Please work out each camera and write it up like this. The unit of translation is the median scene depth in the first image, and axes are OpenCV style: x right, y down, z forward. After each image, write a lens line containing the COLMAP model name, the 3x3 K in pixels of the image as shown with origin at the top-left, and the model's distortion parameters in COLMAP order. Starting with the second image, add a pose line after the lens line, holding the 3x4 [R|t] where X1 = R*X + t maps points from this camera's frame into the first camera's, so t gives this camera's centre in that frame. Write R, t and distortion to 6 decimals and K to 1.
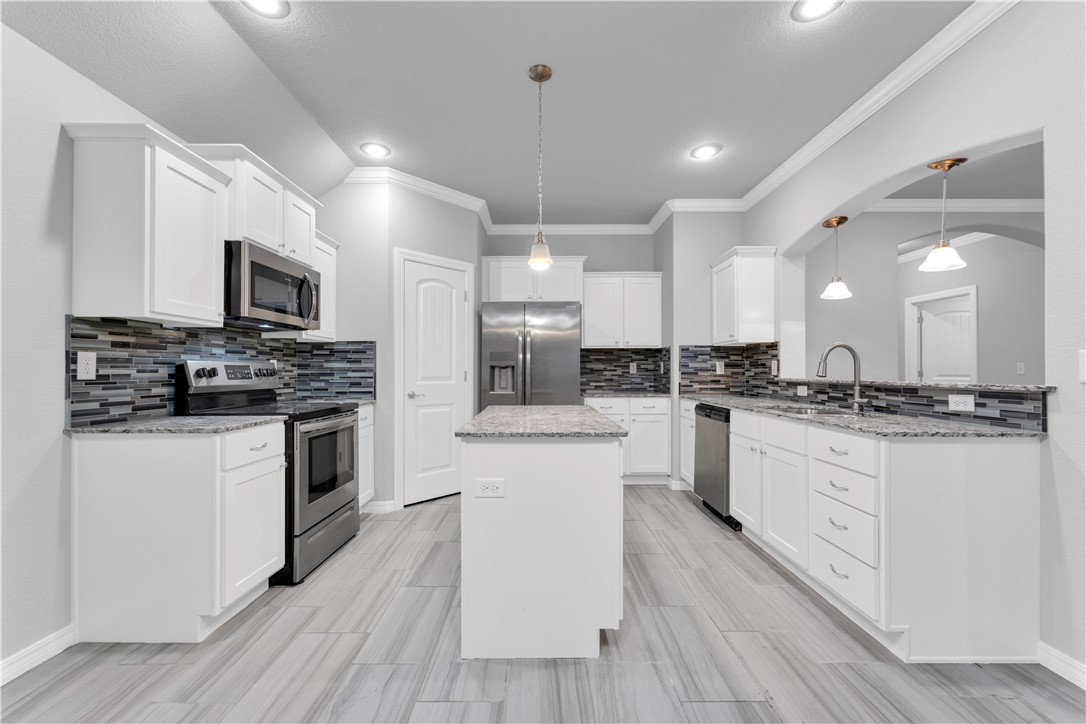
lens RADIAL K [[438.6, 0, 543.0], [0, 438.6, 366.1], [0, 0, 1]] dist [0.007199, -0.000488]
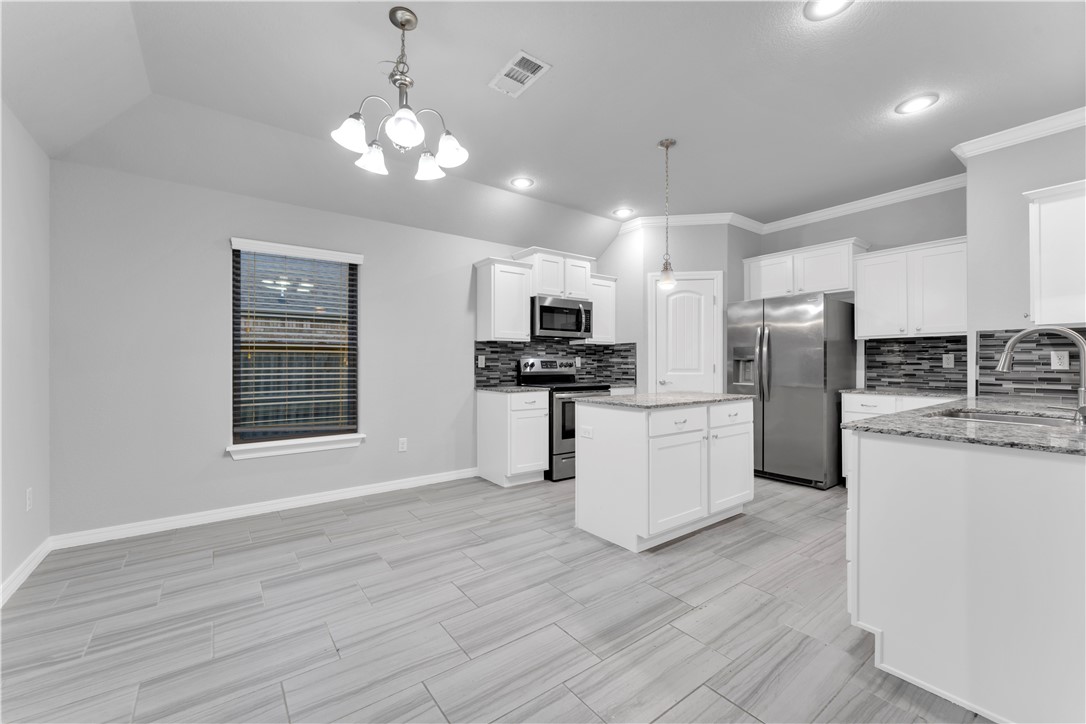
lens RADIAL K [[438.6, 0, 541.8], [0, 438.6, 362.9], [0, 0, 1]] dist [0.007199, -0.000488]
pose [[0.594542, -0.000687, -0.804064, 0.727667], [0.007281, 0.999963, 0.004530, -0.001588], [0.804032, -0.008548, 0.594525, -0.098042]]
